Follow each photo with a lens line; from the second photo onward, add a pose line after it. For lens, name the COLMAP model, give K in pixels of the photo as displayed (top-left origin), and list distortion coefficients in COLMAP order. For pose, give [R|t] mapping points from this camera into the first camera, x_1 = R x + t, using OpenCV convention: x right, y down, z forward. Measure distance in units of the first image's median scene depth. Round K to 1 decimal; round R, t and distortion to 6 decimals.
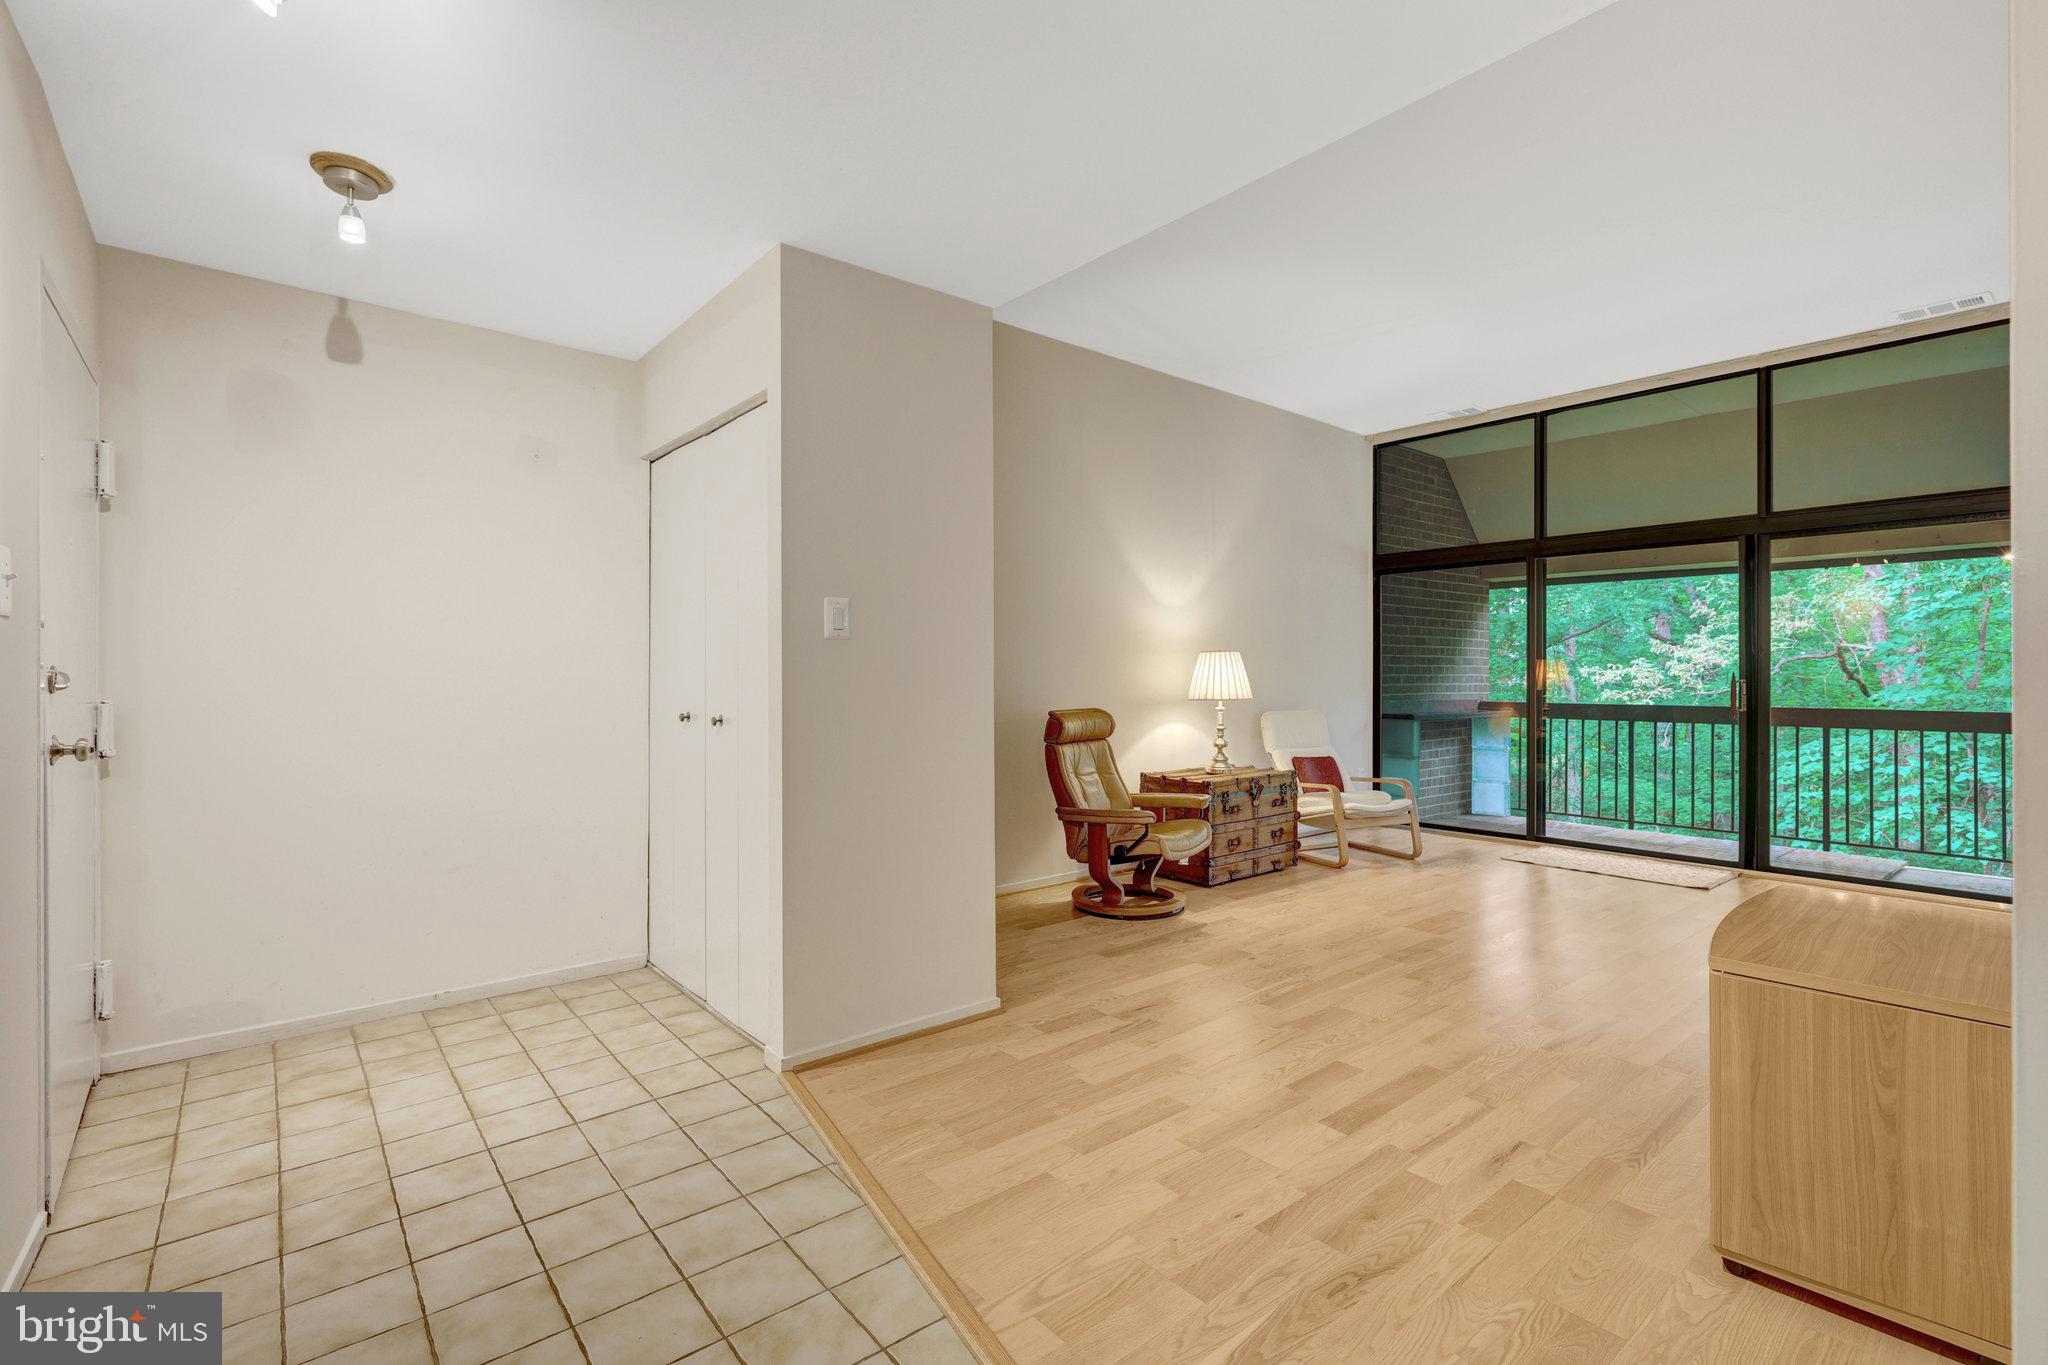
lens RADIAL K [[932.1, 0, 1024.5], [0, 932.1, 669.1], [0, 0, 1]] dist [0.009807, 0.000437]
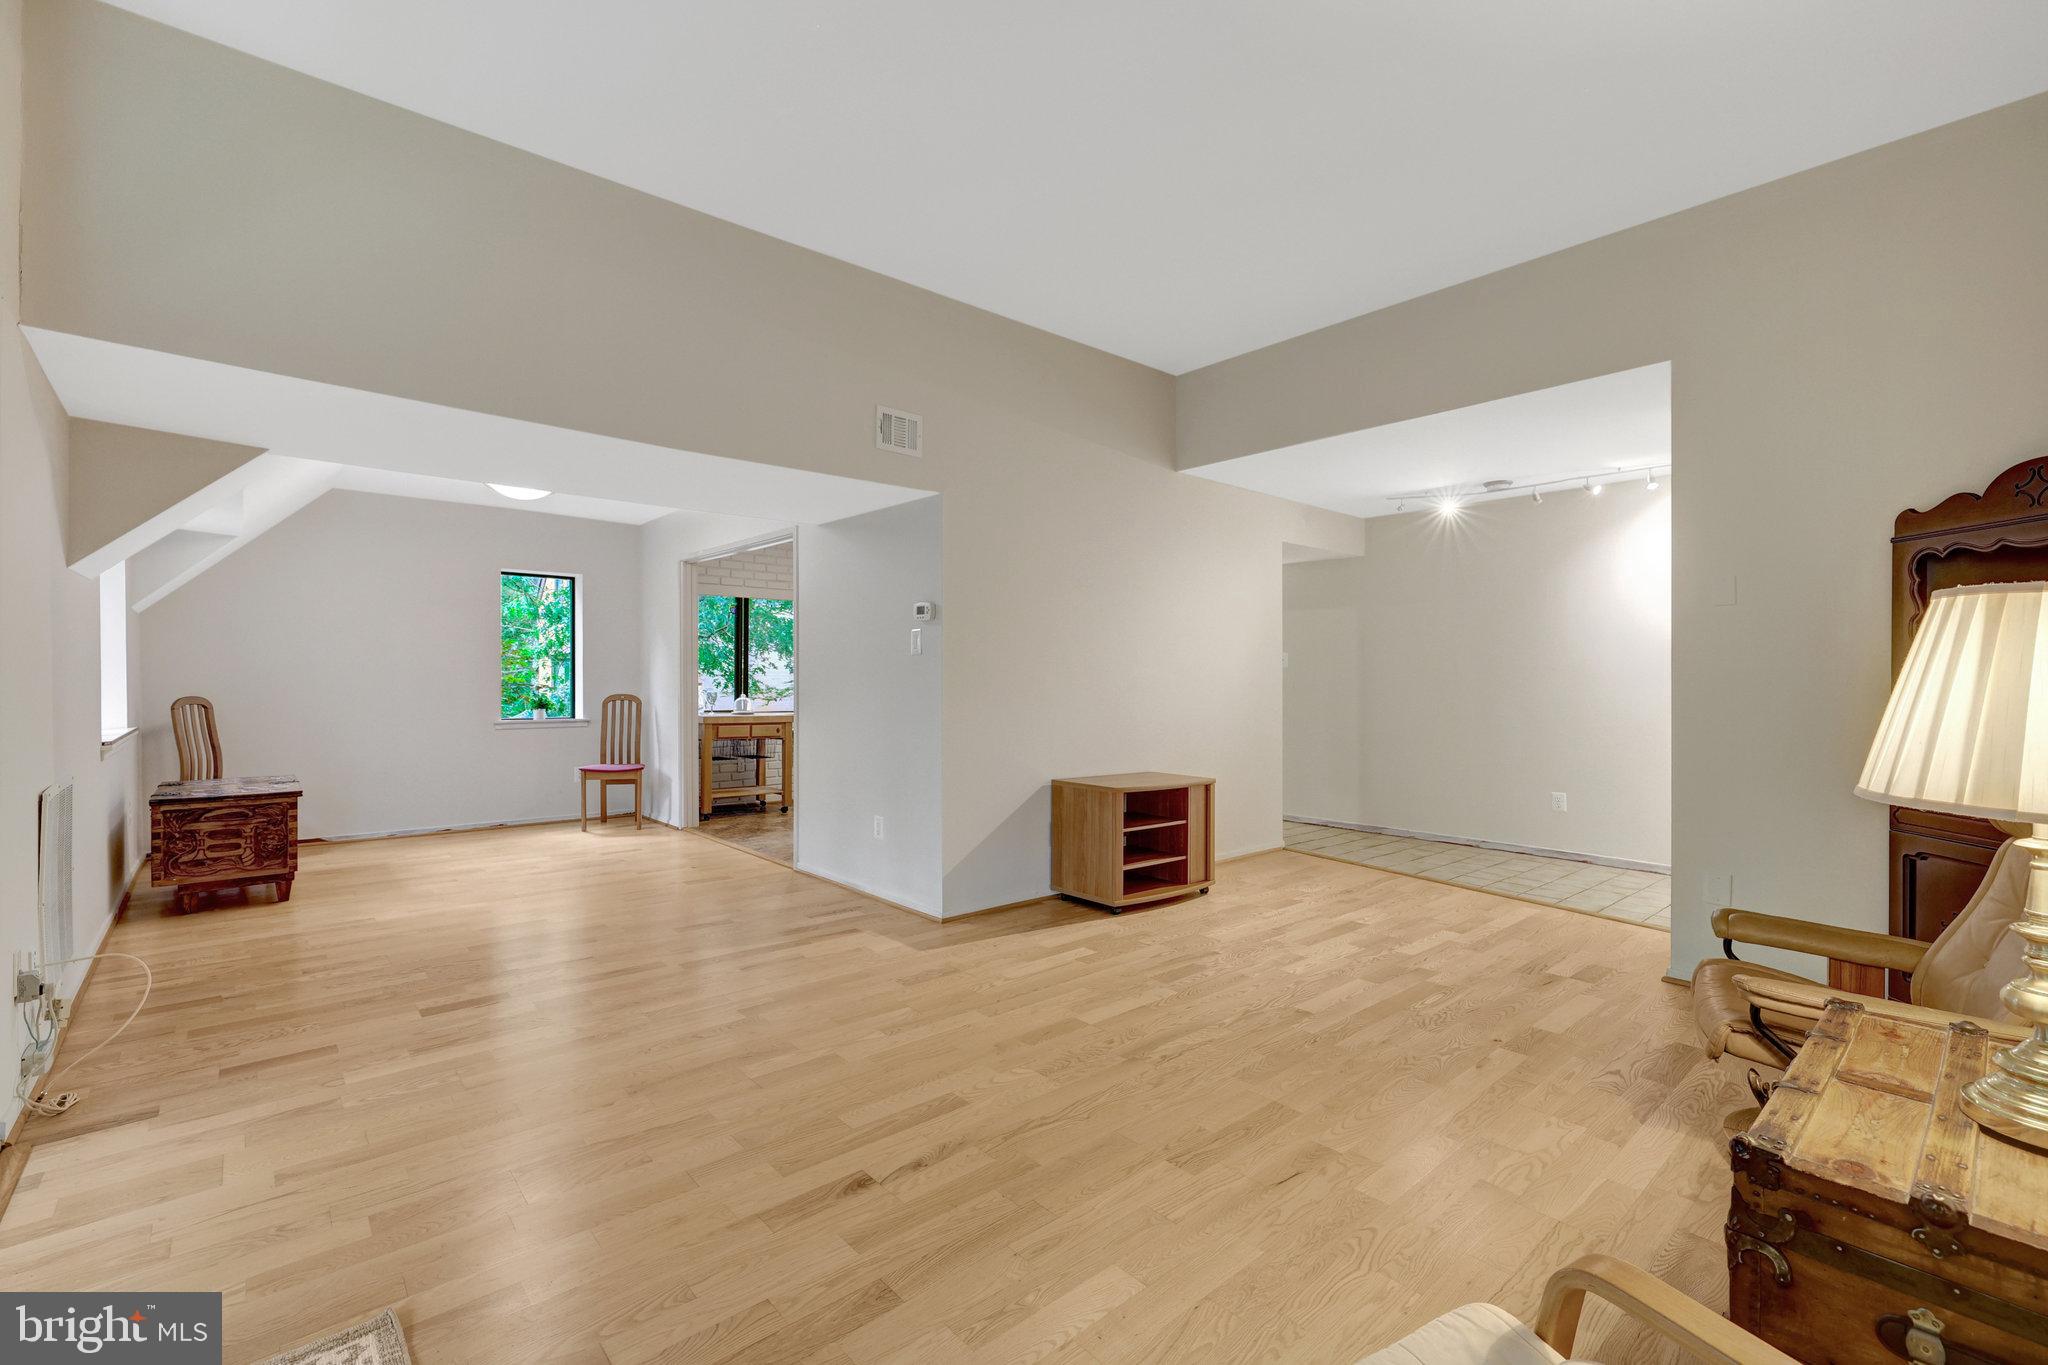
lens RADIAL K [[884.9, 0, 1017.2], [0, 884.9, 664.3], [0, 0, 1]] dist [-0.001700, 0.000071]
pose [[-0.999685, -0.006582, -0.024227, 0.462394], [-0.006195, 0.999853, -0.016011, 0.003835], [0.024329, -0.015856, -0.999578, 1.201741]]
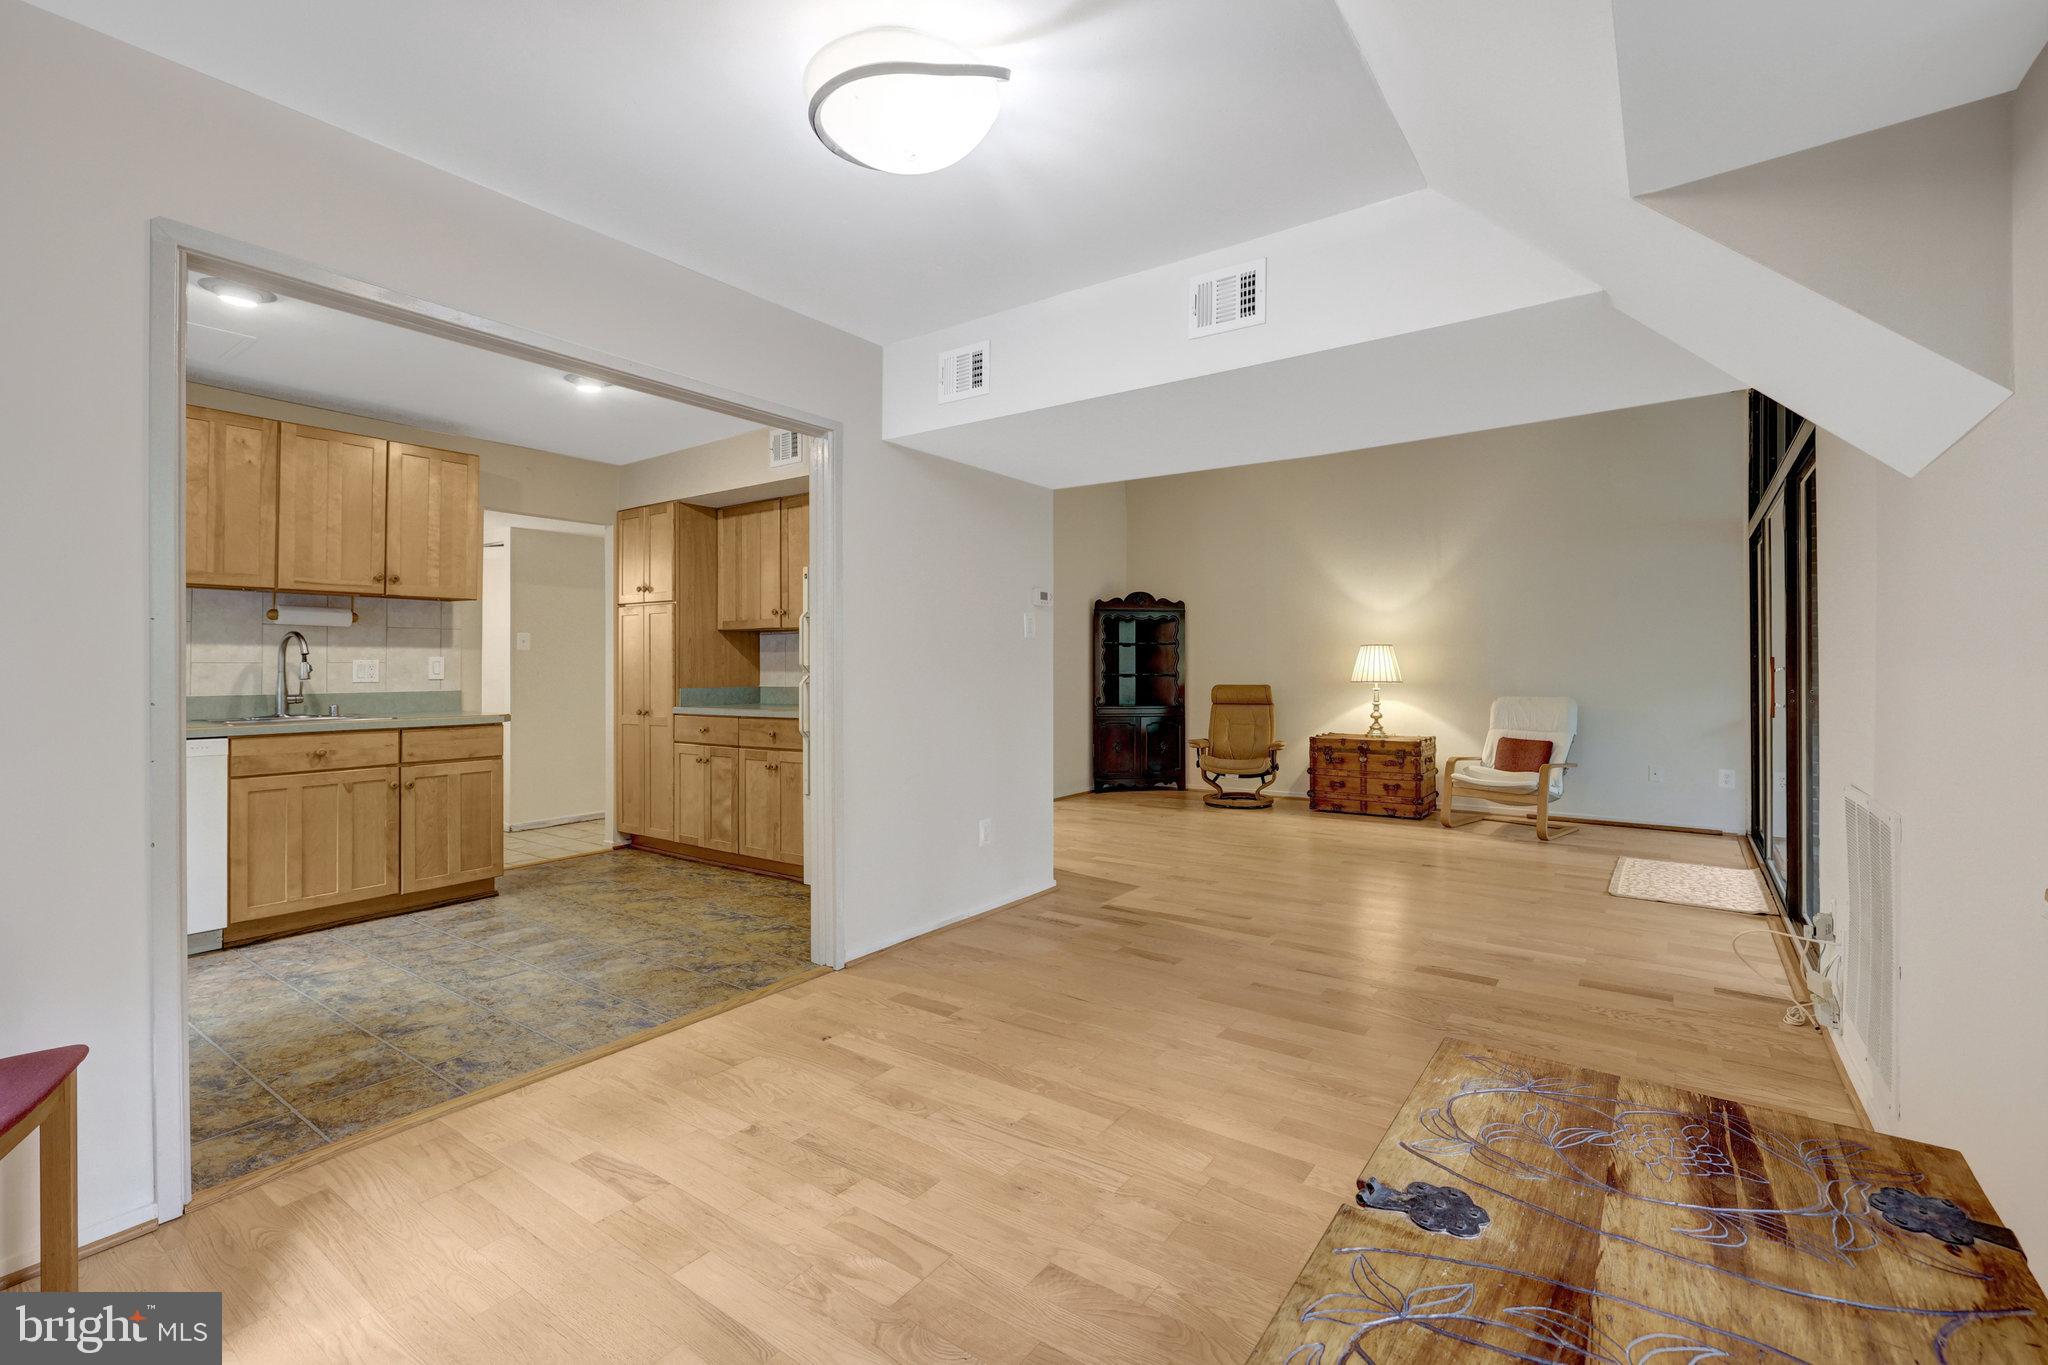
lens RADIAL K [[899.2, 0, 1025.2], [0, 899.2, 656.4], [0, 0, 1]] dist [-0.001676, -0.000283]
pose [[0.253776, -0.010878, -0.967202, 1.302567], [0.005076, 0.999938, -0.009914, 0.006914], [0.967250, -0.002394, 0.253815, 0.201672]]
